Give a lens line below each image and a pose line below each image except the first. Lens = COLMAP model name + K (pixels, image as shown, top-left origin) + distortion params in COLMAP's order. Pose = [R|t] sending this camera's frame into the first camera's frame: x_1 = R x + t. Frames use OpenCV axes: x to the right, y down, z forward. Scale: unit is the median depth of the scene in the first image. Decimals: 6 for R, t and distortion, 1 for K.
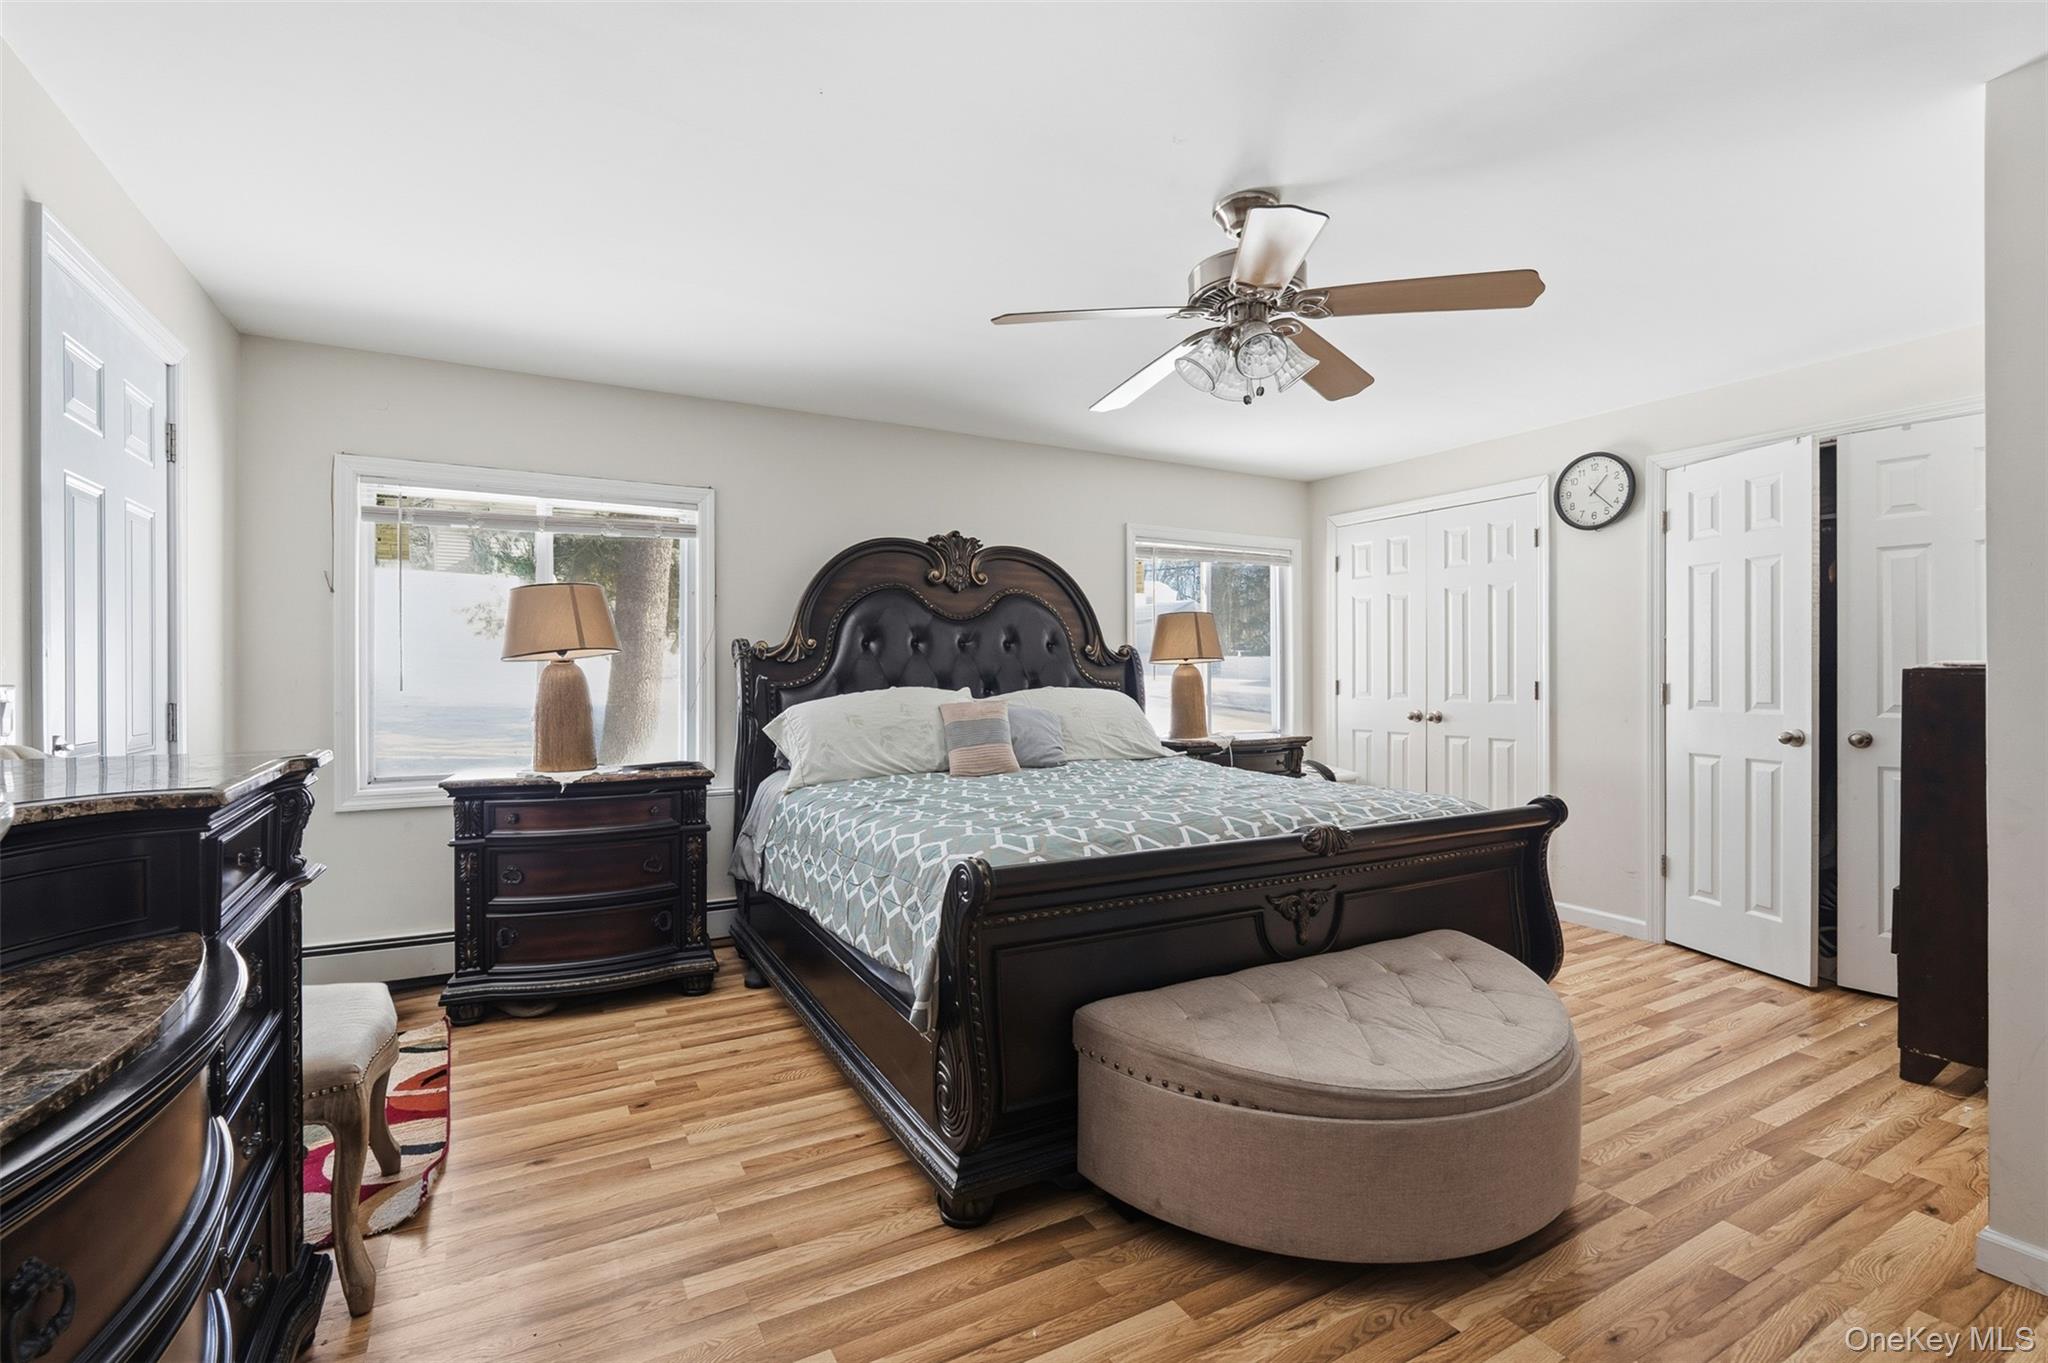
lens RADIAL K [[913.1, 0, 1020.9], [0, 913.1, 680.9], [0, 0, 1]] dist [-0.003405, -0.000384]
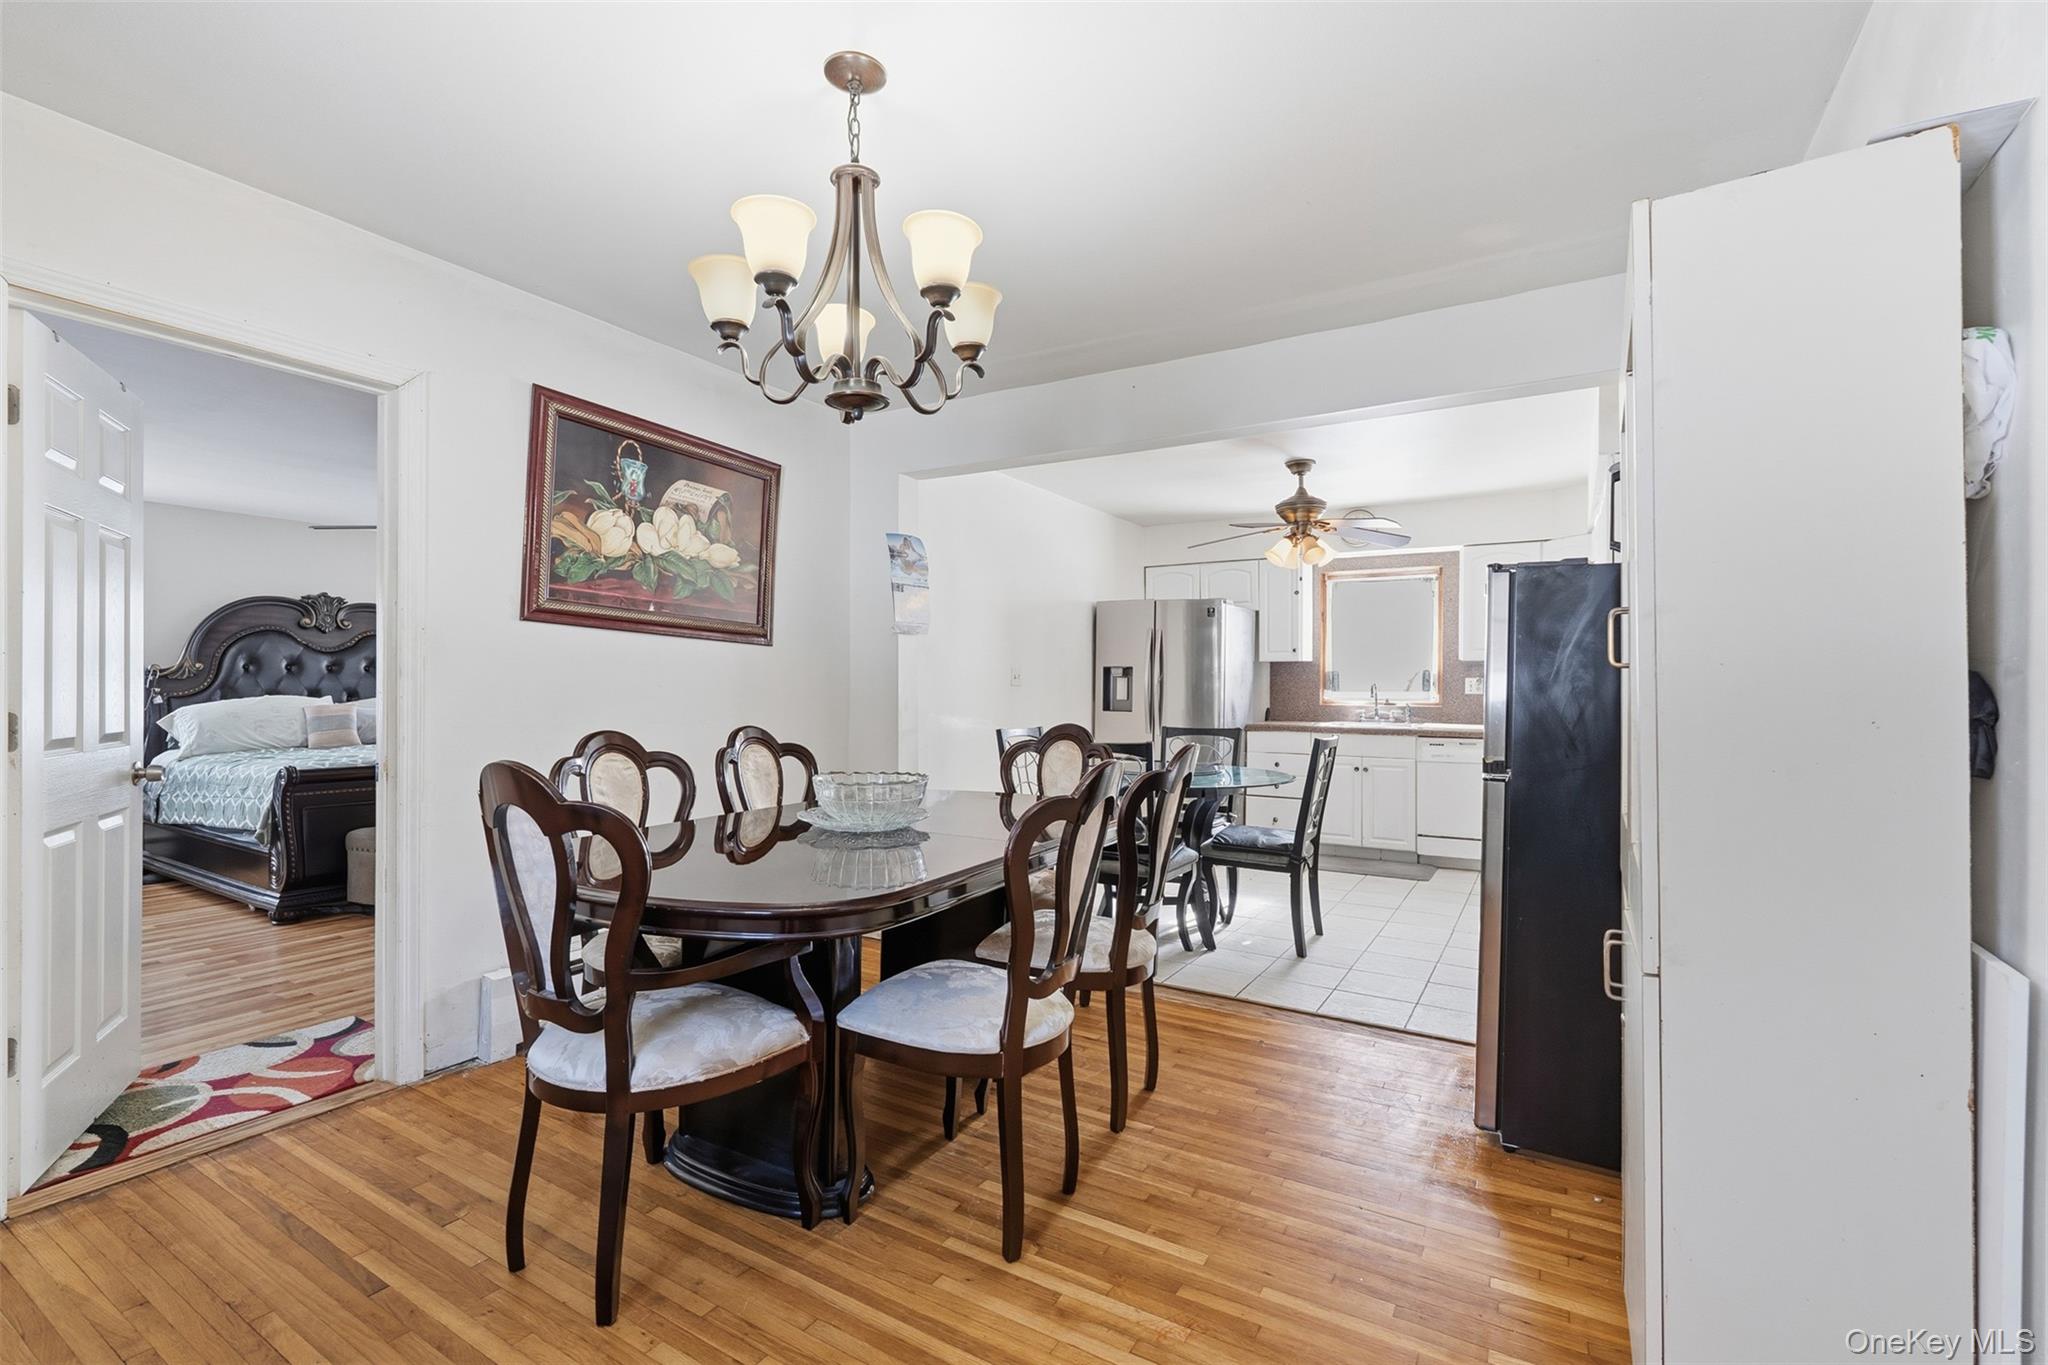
lens RADIAL K [[913.1, 0, 1020.9], [0, 913.1, 681.9], [0, 0, 1]] dist [-0.003405, -0.000384]
pose [[0.872002, 0.006976, 0.489452, 0.214212], [0.000610, 0.999882, -0.015337, 0.008234], [-0.489502, 0.013673, 0.871895, -0.955149]]
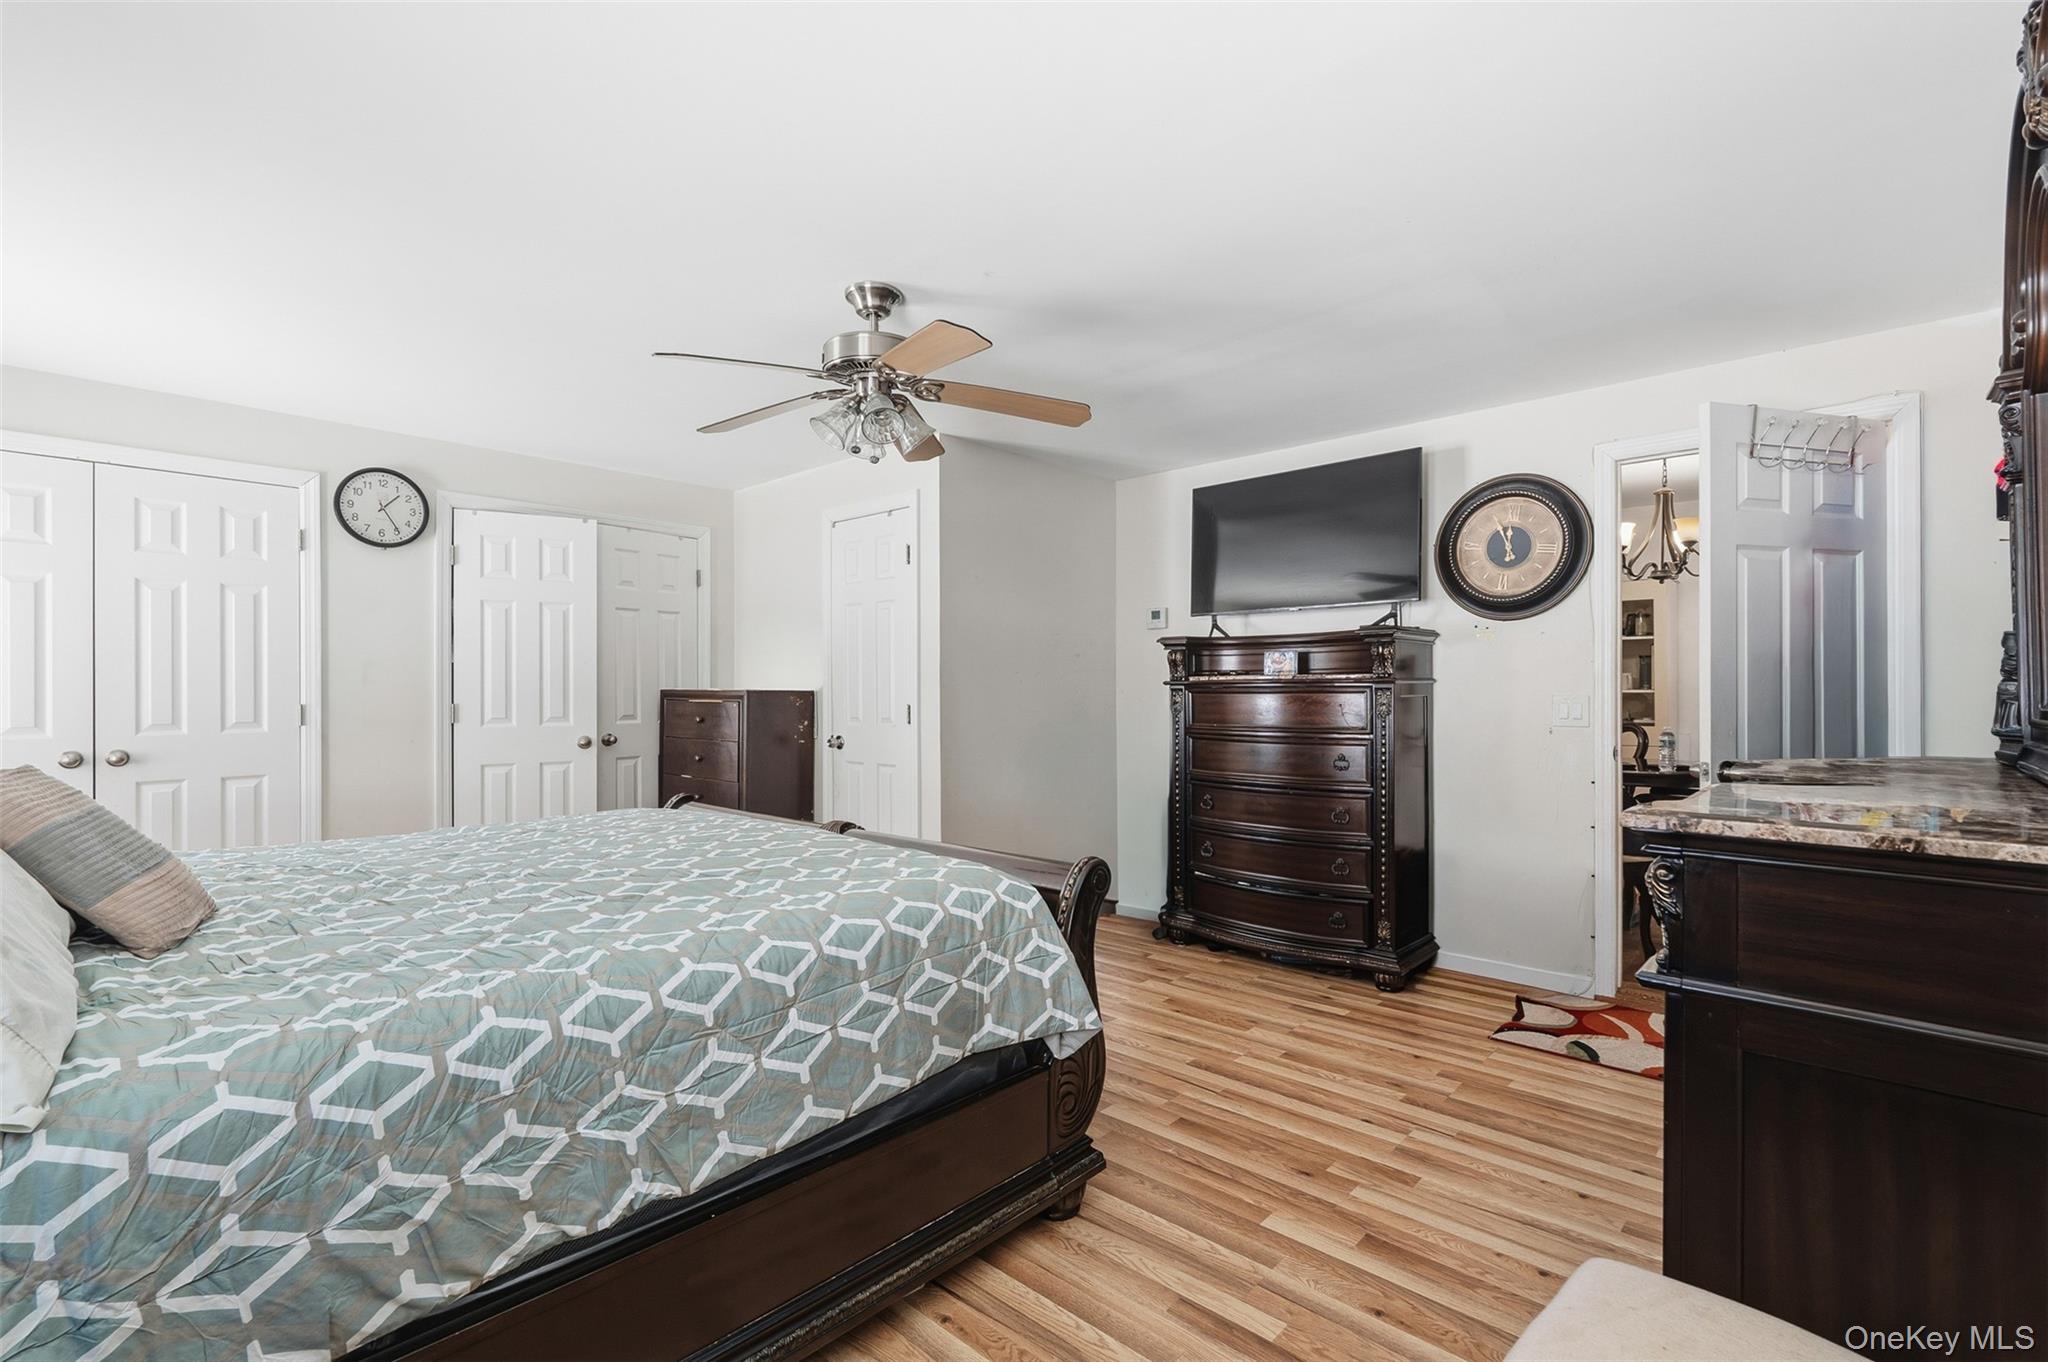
lens RADIAL K [[913.1, 0, 1020.9], [0, 913.1, 680.4], [0, 0, 1]] dist [-0.003405, -0.000384]
pose [[-0.305436, 0.010760, 0.952152, -0.532015], [0.013593, 0.999884, -0.006939, -0.007618], [-0.952116, 0.010823, -0.305547, 0.681989]]
